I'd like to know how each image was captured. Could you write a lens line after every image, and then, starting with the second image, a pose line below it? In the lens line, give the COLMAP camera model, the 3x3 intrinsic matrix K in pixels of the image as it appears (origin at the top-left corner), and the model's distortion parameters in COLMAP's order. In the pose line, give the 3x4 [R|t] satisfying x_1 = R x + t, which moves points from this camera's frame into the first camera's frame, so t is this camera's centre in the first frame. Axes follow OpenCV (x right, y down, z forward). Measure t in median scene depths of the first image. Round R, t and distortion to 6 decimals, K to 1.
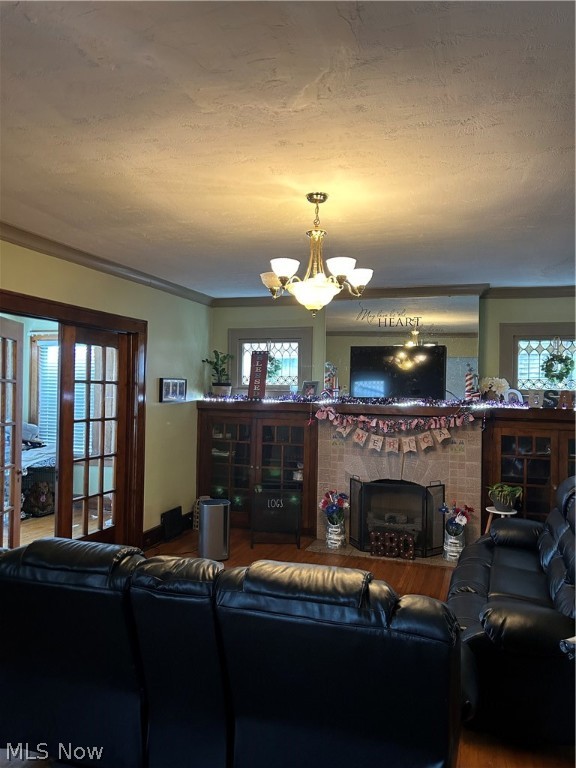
lens RADIAL K [[577.2, 0, 282.6], [0, 577.2, 377.1], [0, 0, 1]] dist [0.052401, -0.058627]
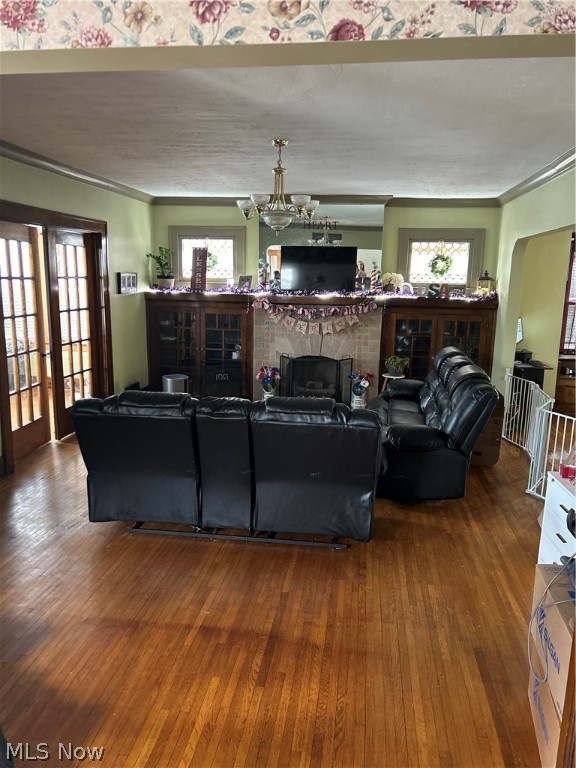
lens RADIAL K [[577.2, 0, 286.4], [0, 577.2, 390.7], [0, 0, 1]] dist [0.052401, -0.058627]
pose [[0.982273, -0.034251, 0.184298, -0.103696], [-0.007350, 0.975372, 0.220445, -0.026343], [-0.187310, -0.217892, 0.957830, -0.216193]]
